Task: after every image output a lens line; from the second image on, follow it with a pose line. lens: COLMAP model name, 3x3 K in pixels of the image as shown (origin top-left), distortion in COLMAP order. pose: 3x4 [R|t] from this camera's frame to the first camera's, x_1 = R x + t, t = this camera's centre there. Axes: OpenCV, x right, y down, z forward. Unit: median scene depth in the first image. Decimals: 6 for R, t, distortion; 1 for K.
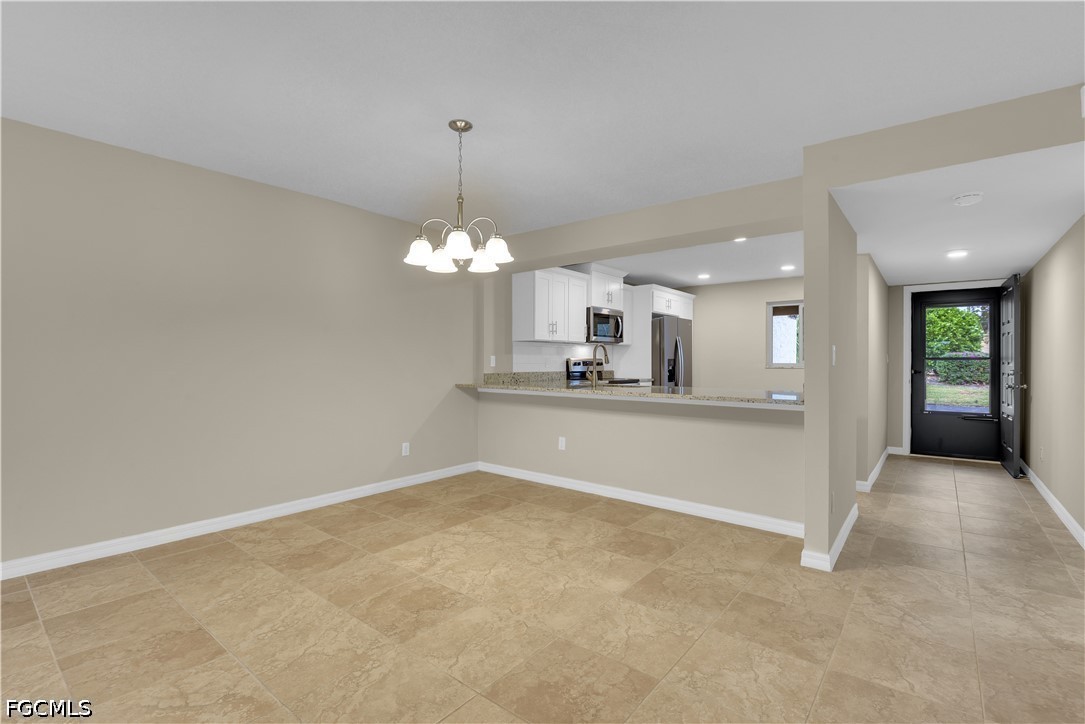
lens RADIAL K [[499.1, 0, 537.0], [0, 499.1, 358.8], [0, 0, 1]] dist [0.000016, -0.007793]
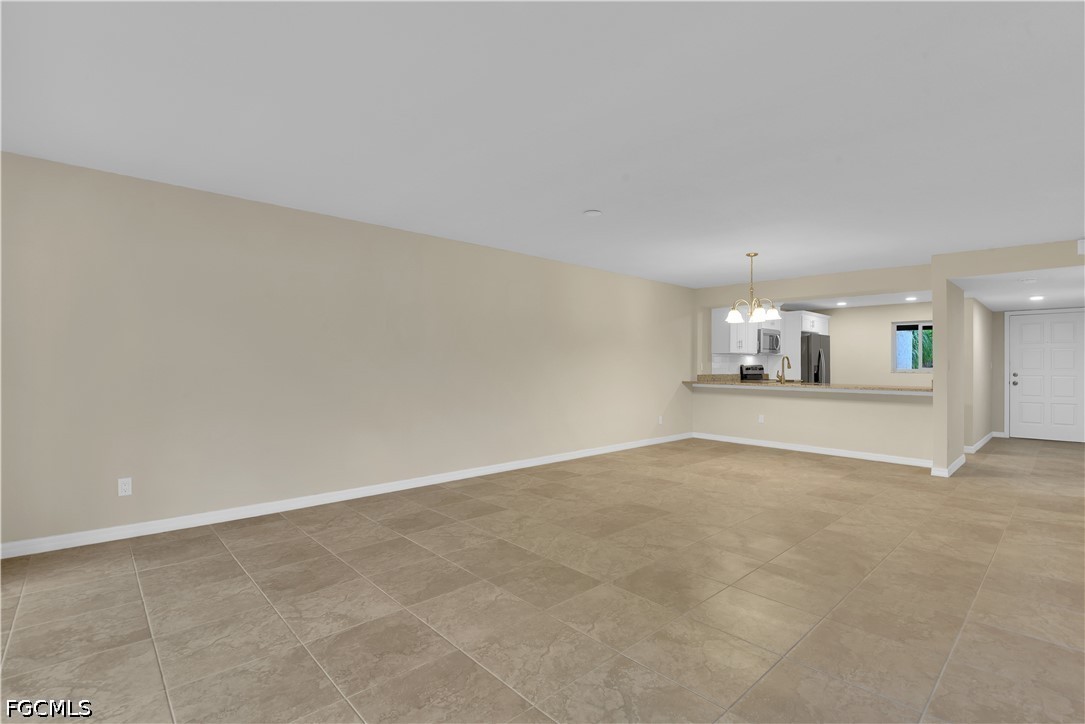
lens RADIAL K [[499.1, 0, 540.2], [0, 499.1, 364.9], [0, 0, 1]] dist [0.000016, -0.007793]
pose [[0.989778, 0.000602, -0.142615, -0.496752], [-0.000269, 0.999997, 0.002354, -0.005988], [0.142616, -0.002292, 0.989775, -0.799826]]
